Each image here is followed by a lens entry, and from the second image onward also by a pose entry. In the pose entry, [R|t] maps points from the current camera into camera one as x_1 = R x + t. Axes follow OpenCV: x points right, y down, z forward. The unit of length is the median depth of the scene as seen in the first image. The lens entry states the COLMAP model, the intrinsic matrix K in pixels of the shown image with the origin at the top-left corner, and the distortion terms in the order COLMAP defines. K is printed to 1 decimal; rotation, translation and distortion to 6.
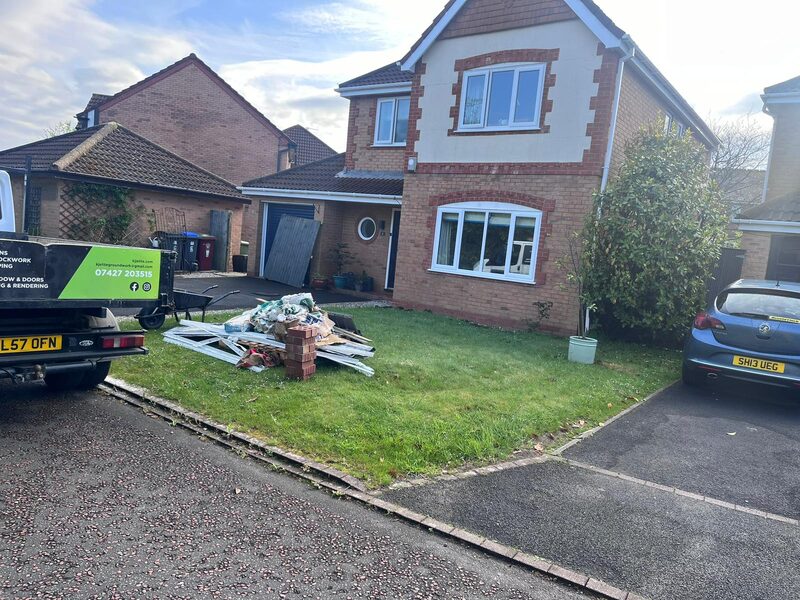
lens RADIAL K [[608.7, 0, 400.0], [0, 608.7, 300.0], [0, 0, 1]] dist [0.037712, -0.002885]
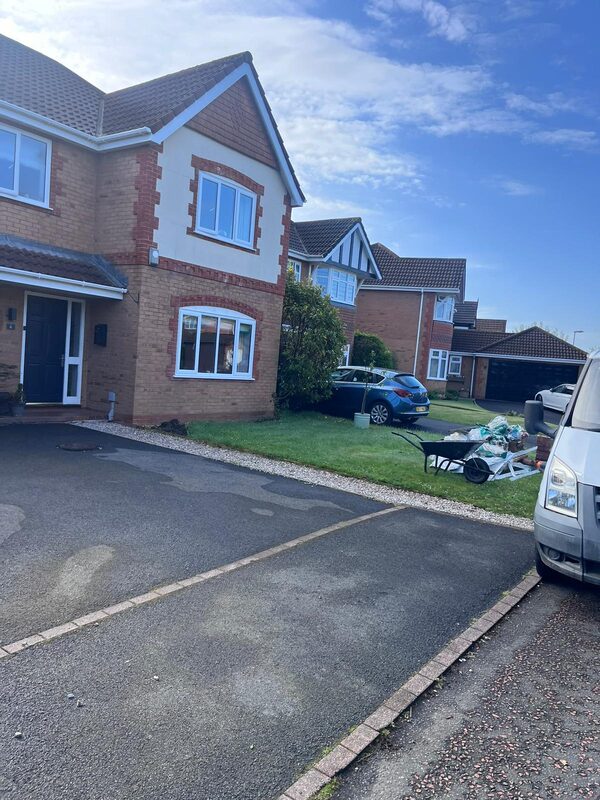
lens RADIAL K [[608.7, 0, 300.0], [0, 608.7, 400.0], [0, 0, 1]] dist [0.037712, -0.002885]
pose [[0.001469, -0.162009, 0.986788, -0.906558], [0.013413, 0.986704, 0.161975, -0.168050], [-0.999909, 0.012998, 0.003623, 0.835323]]
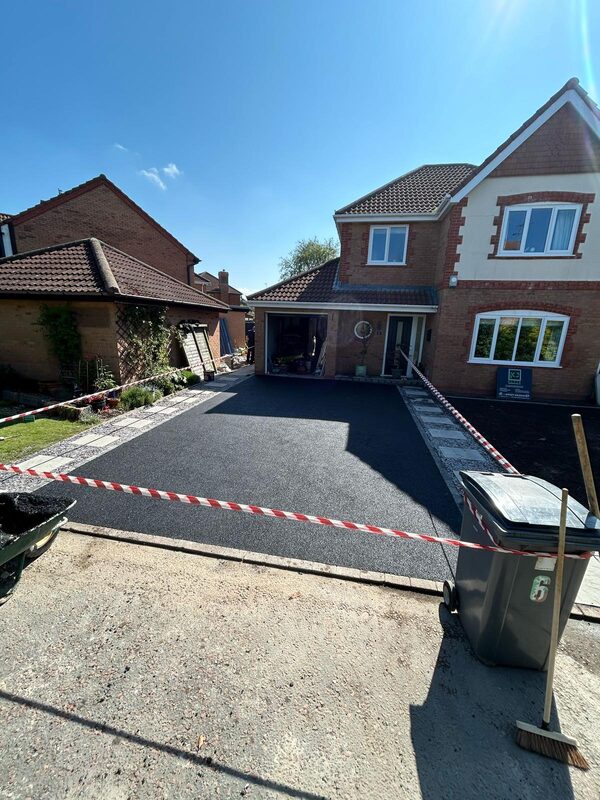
lens RADIAL K [[318.8, 0, 300.0], [0, 318.8, 400.0], [0, 0, 1]] dist [0.000399, -0.000168]
pose [[0.903047, -0.159993, 0.398633, -0.613705], [0.091698, 0.978455, 0.184979, -0.137973], [-0.419640, -0.130491, 0.898262, 0.522033]]
